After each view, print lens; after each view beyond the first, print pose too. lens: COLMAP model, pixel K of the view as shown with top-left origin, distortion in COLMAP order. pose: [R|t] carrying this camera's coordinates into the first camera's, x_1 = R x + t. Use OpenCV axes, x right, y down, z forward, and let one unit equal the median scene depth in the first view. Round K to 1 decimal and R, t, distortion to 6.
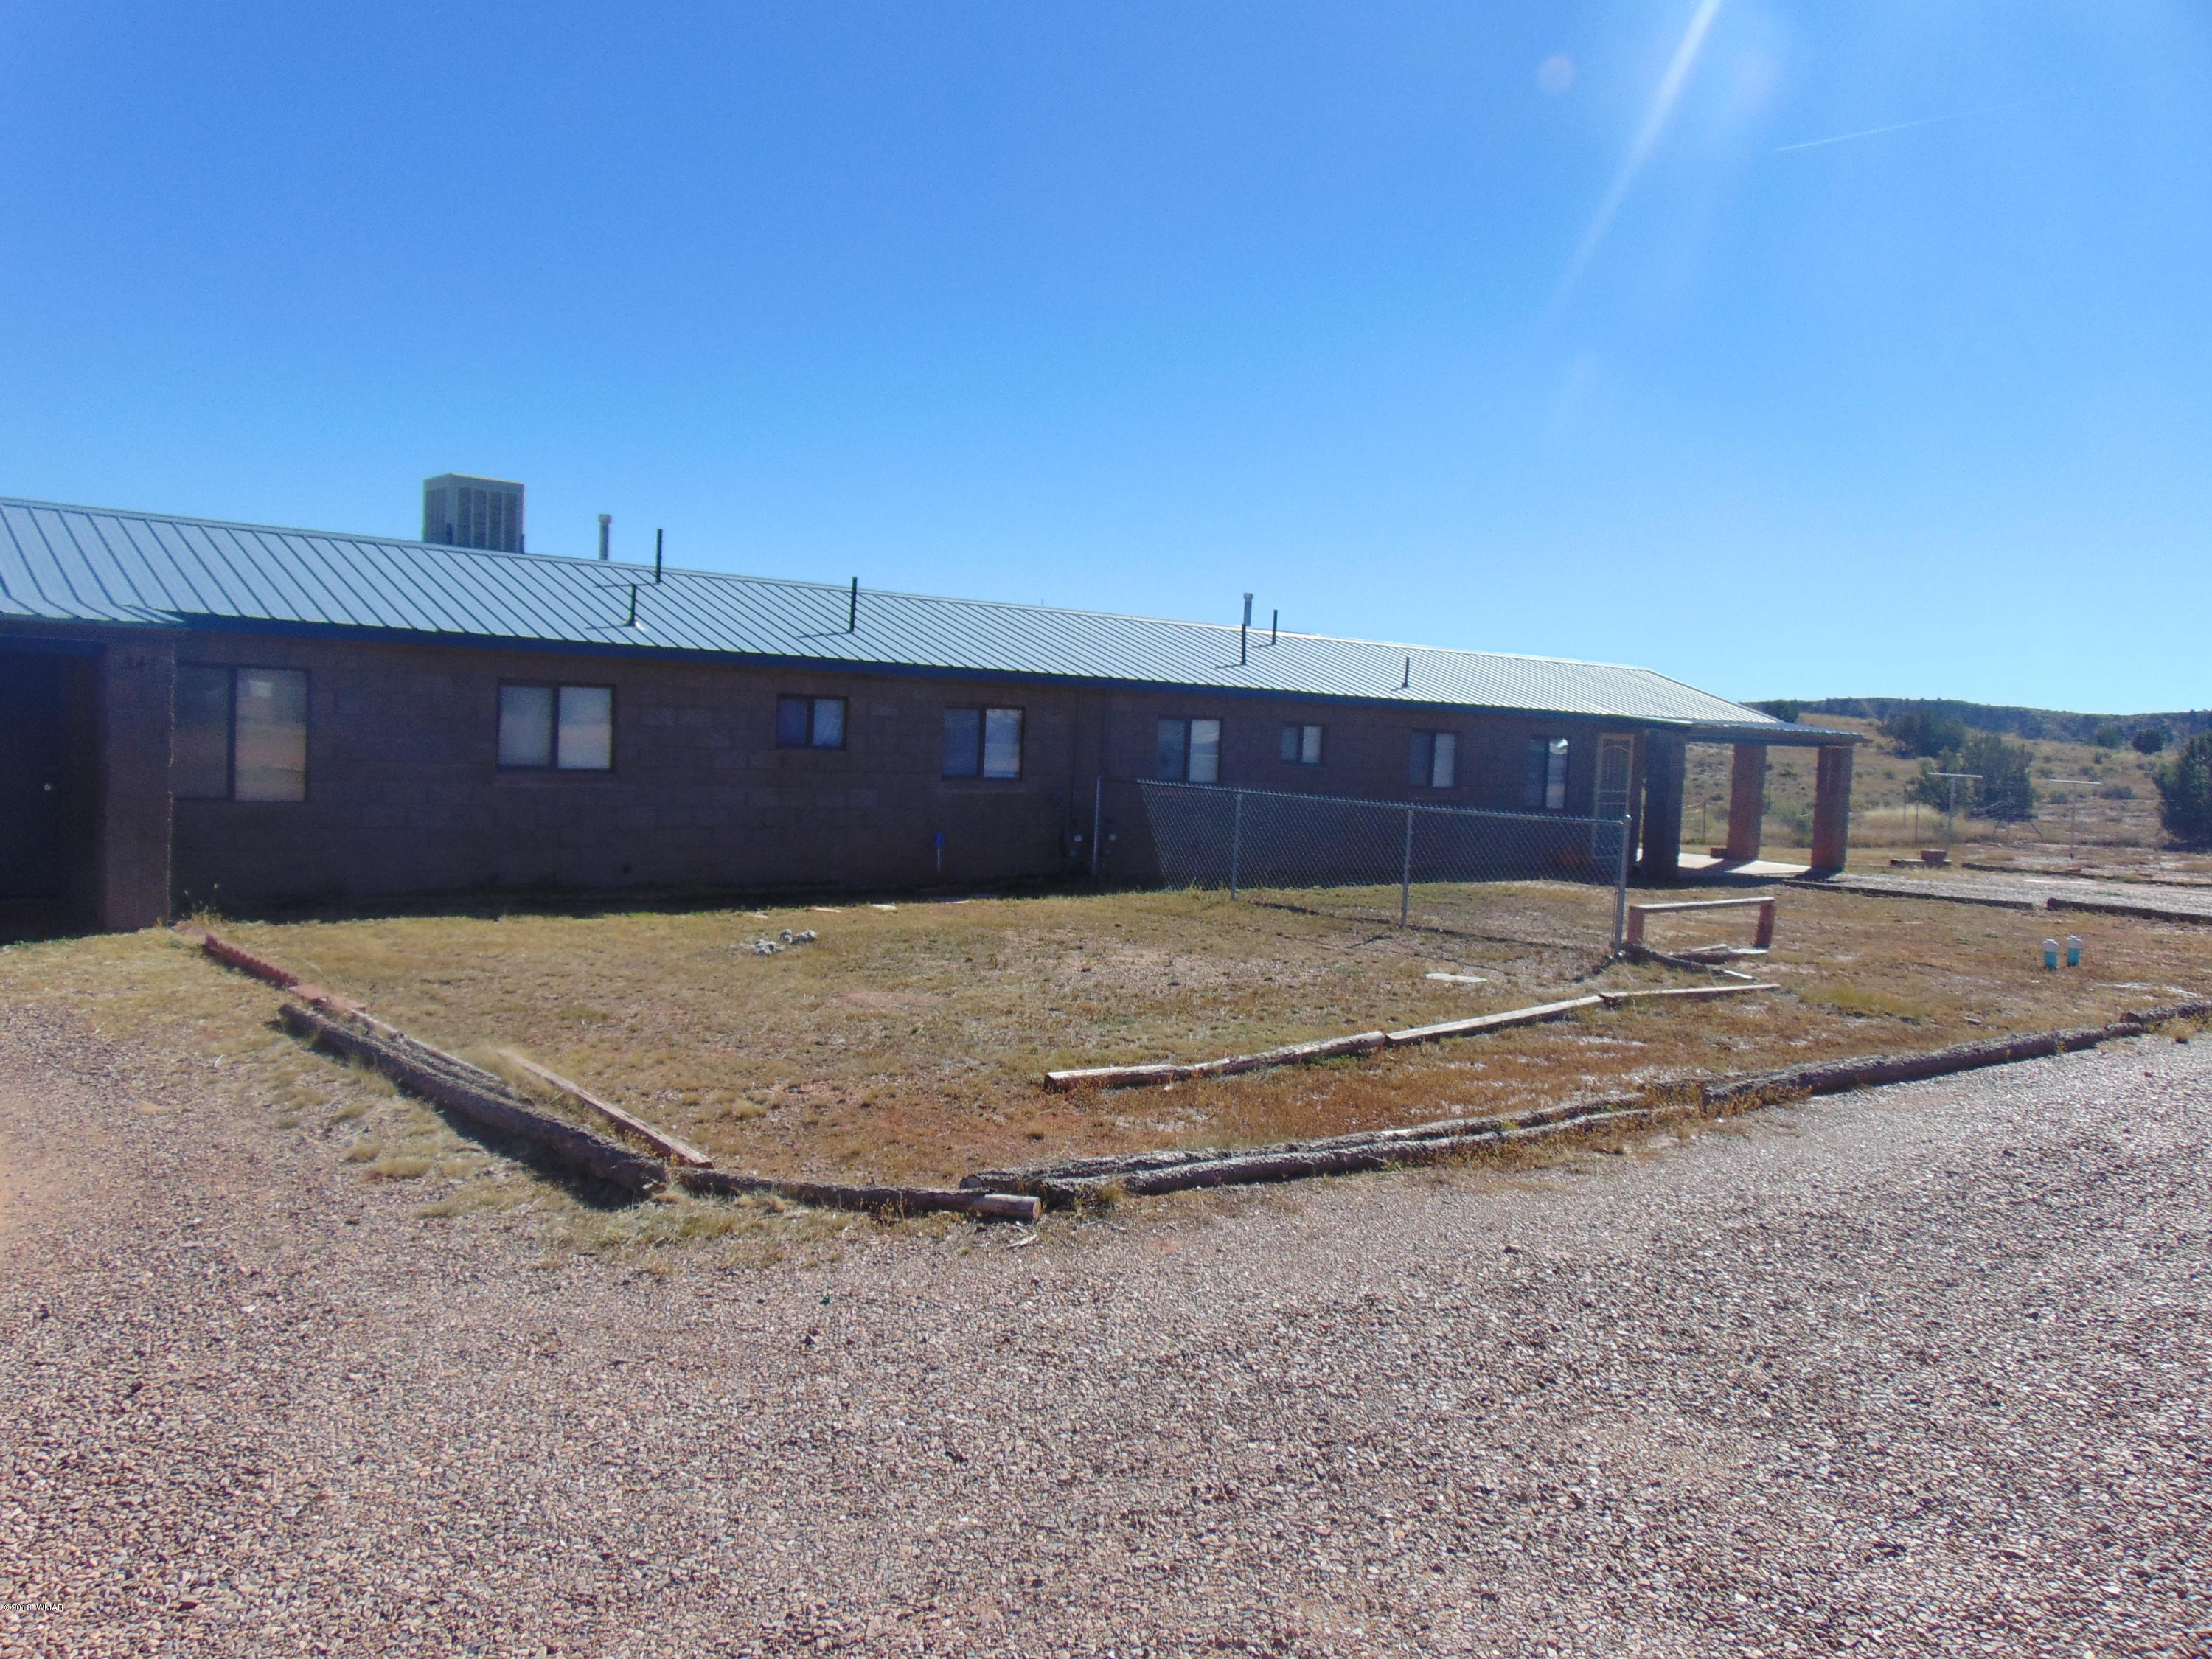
lens RADIAL K [[1628.7, 0, 1110.9], [0, 1628.7, 836.8], [0, 0, 1]] dist [-0.059448, 0.109425]
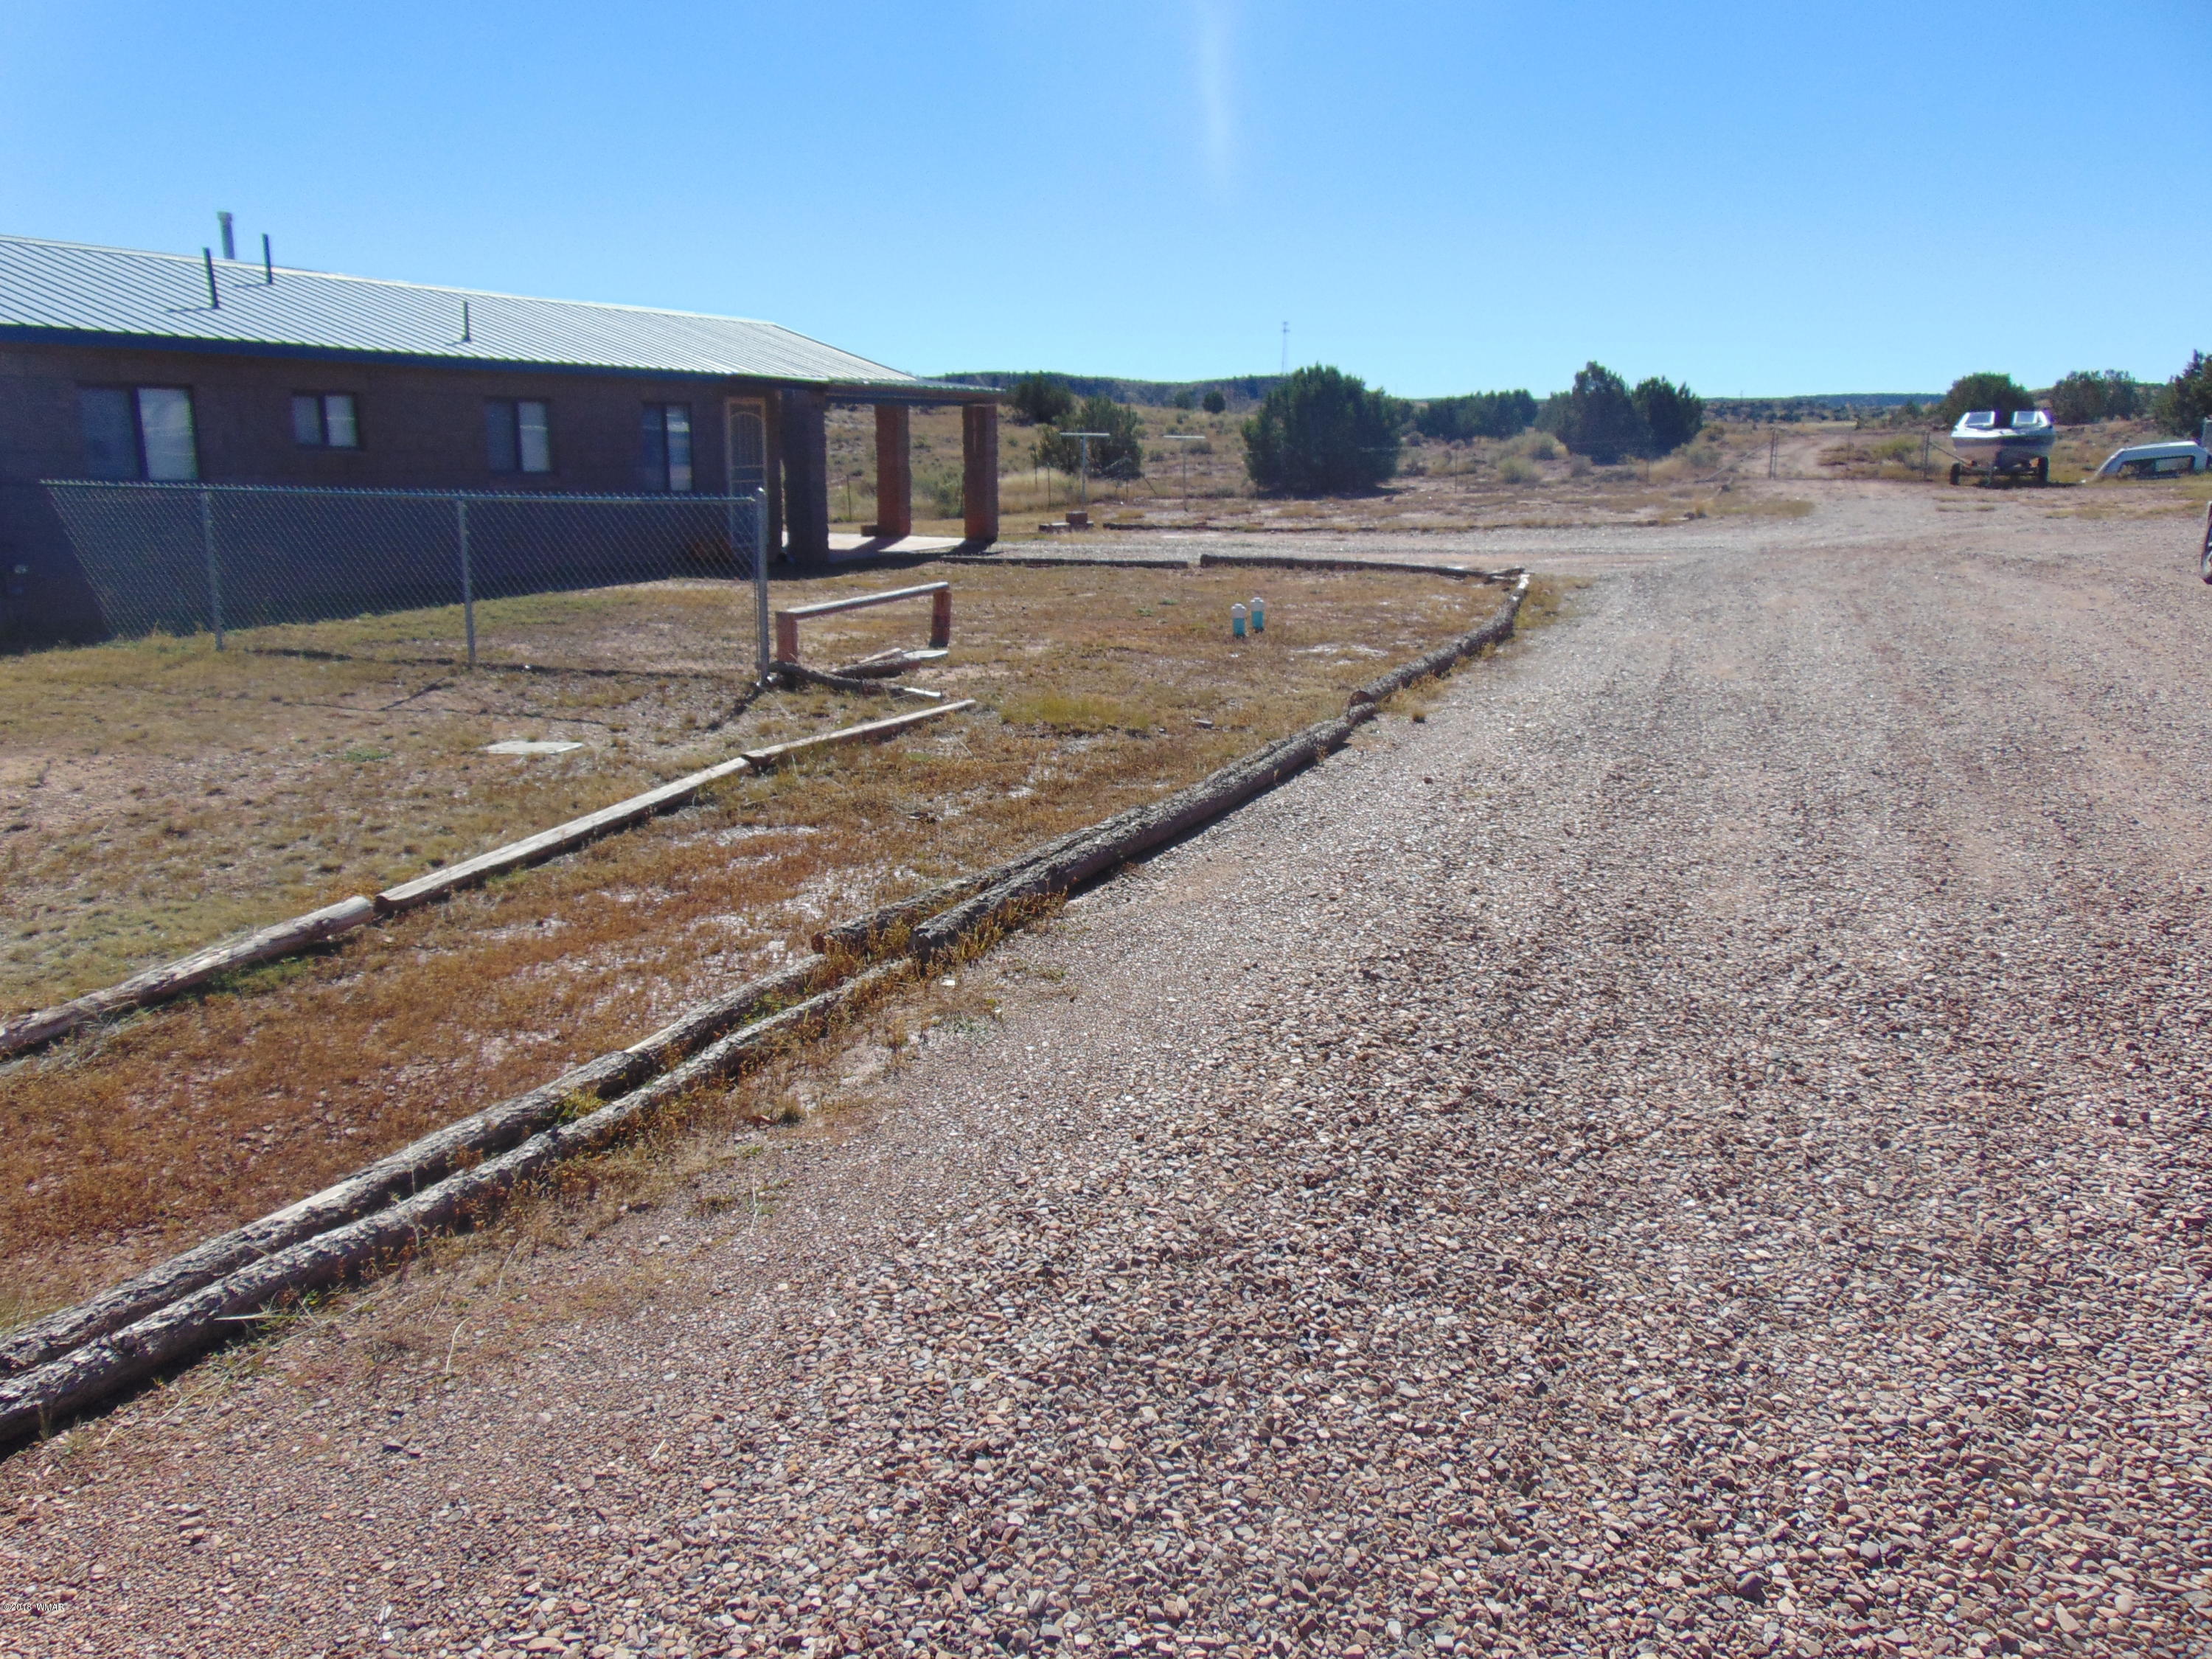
lens RADIAL K [[1642.1, 0, 1103.4], [0, 1642.1, 817.7], [0, 0, 1]] dist [0.007976, 0.009161]
pose [[0.874019, -0.150146, 0.462111, 0.081101], [0.067131, 0.979252, 0.191204, 0.000580], [-0.481232, -0.136094, 0.865965, 0.238380]]
